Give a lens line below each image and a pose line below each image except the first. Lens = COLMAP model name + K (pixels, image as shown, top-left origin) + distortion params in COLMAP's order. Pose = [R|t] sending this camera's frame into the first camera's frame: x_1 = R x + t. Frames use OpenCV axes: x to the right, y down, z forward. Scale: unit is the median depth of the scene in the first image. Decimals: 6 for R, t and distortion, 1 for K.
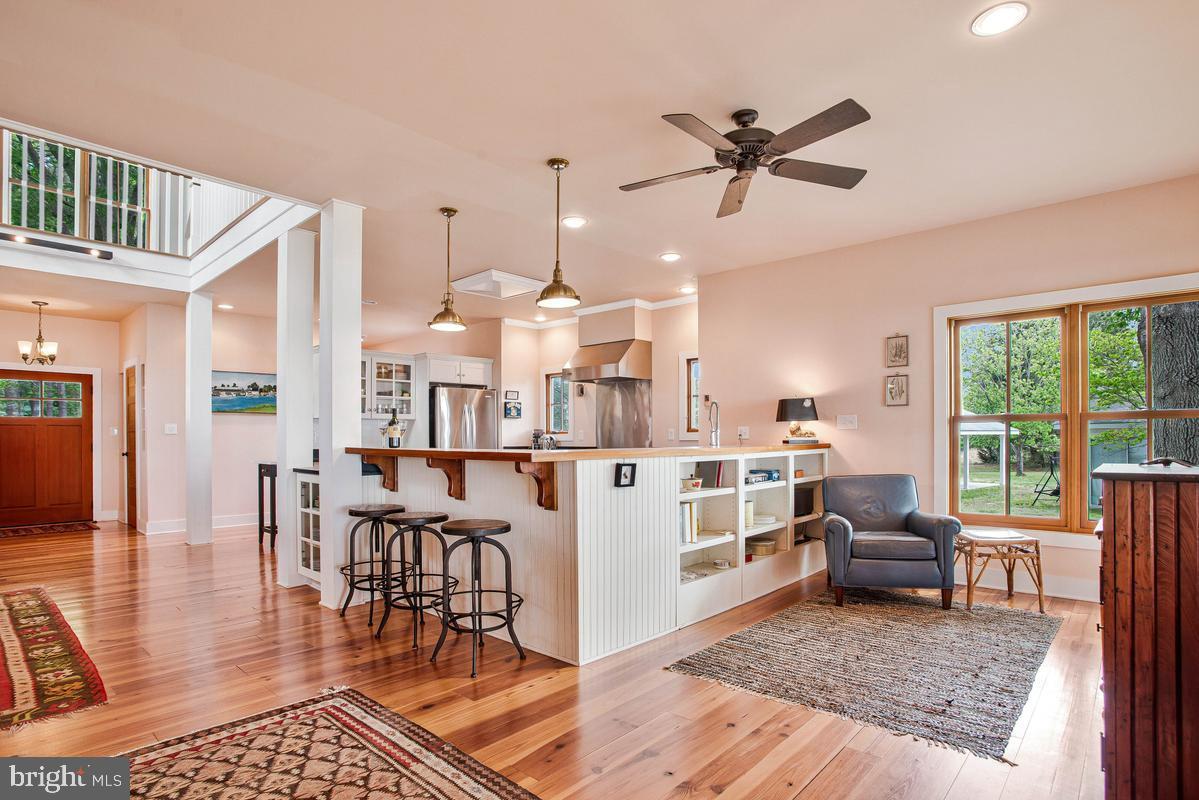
lens RADIAL K [[608.2, 0, 598.5], [0, 608.2, 449.3], [0, 0, 1]] dist [-0.063246, 0.021950]
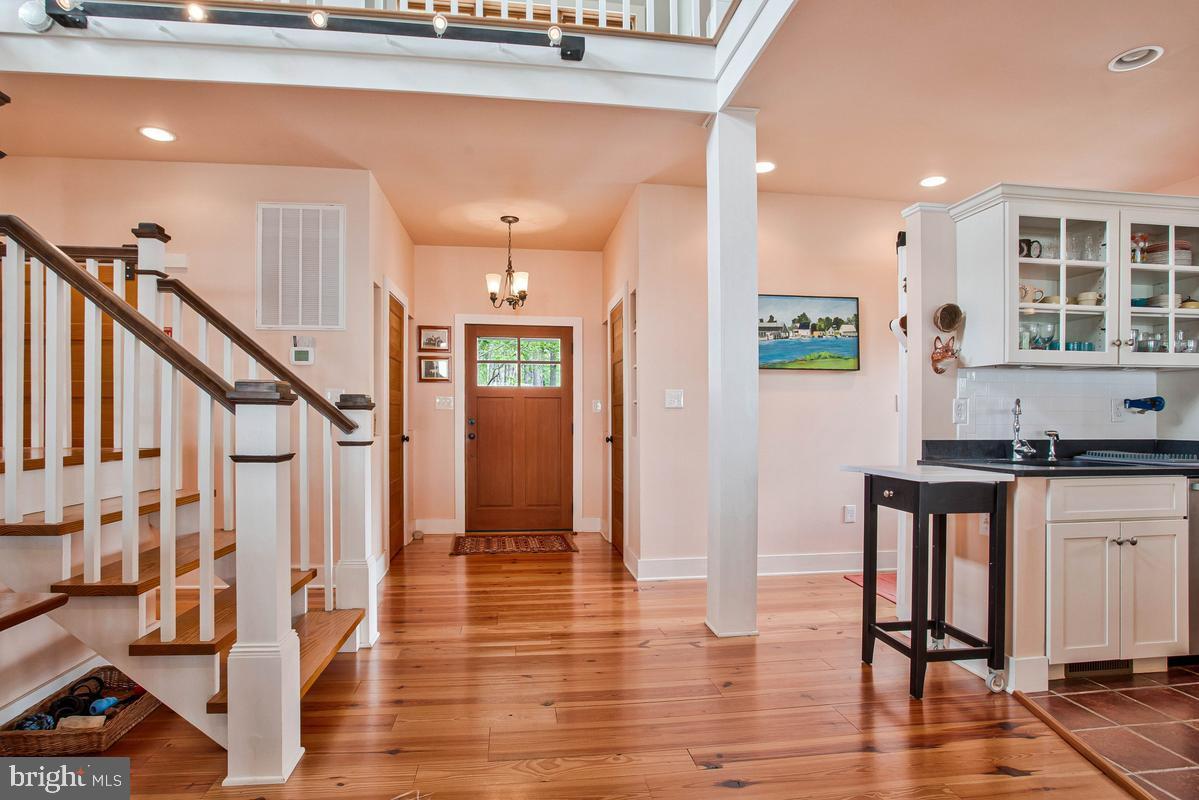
lens RADIAL K [[612.7, 0, 596.4], [0, 612.7, 401.0], [0, 0, 1]] dist [-0.029868, 0.000053]
pose [[0.765919, -0.017459, -0.642700, -0.618463], [-0.011439, 0.999103, -0.040773, -0.010892], [0.642835, 0.038580, 0.765032, 0.768367]]
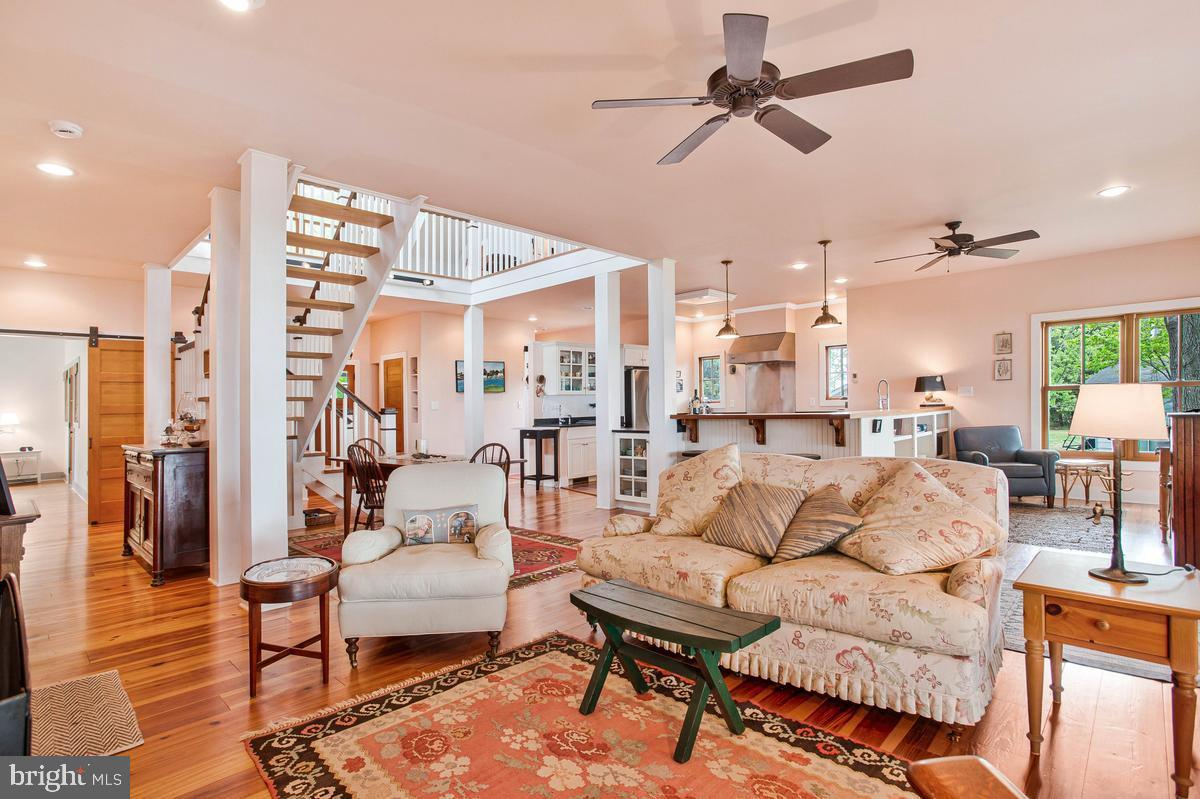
lens RADIAL K [[593.4, 0, 588.2], [0, 593.4, 433.2], [0, 0, 1]] dist [-0.050133, 0.013209]
pose [[0.999253, -0.019601, -0.033291, -0.523866], [0.020517, 0.999414, 0.027396, -0.001531], [0.032734, -0.028059, 0.999070, -0.513769]]
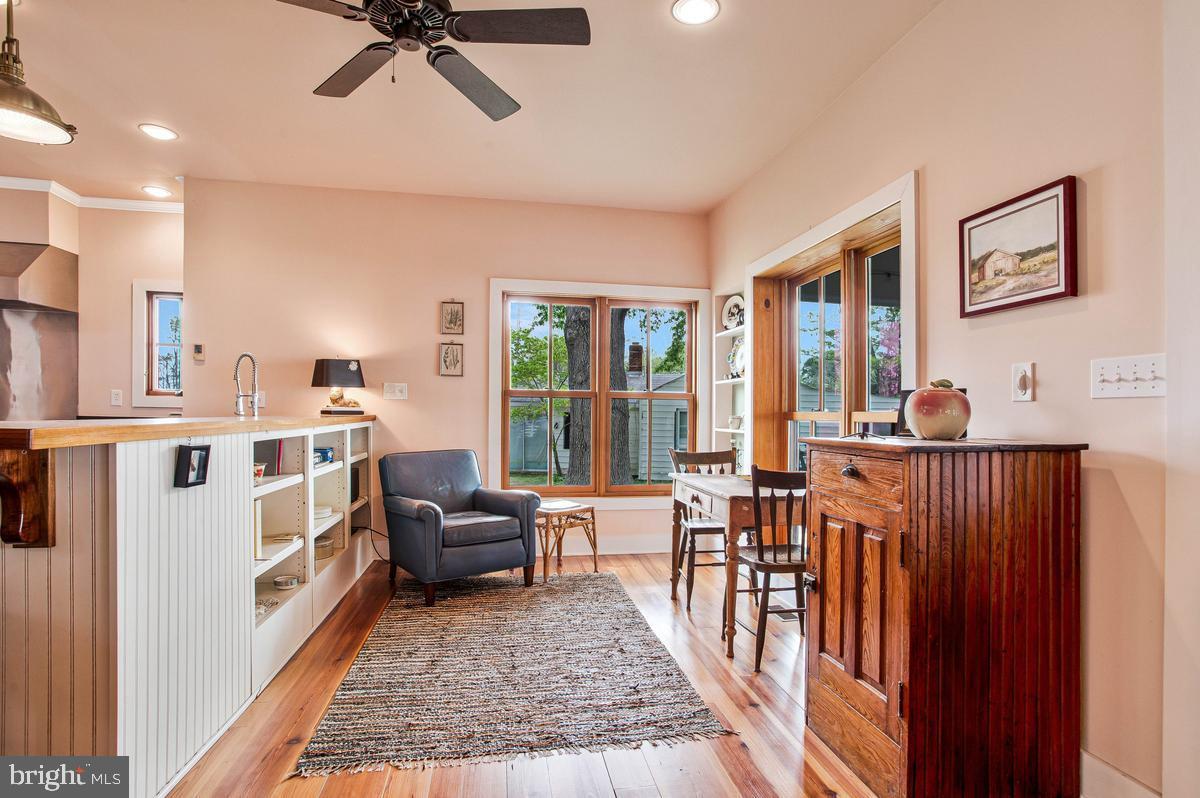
lens RADIAL K [[613.8, 0, 605.6], [0, 613.8, 419.6], [0, 0, 1]] dist [-0.067109, 0.036586]
pose [[0.603785, 0.009066, 0.797096, -0.123638], [-0.007185, 0.999957, -0.005931, -0.000746], [-0.797115, -0.002146, 0.603824, 0.248192]]
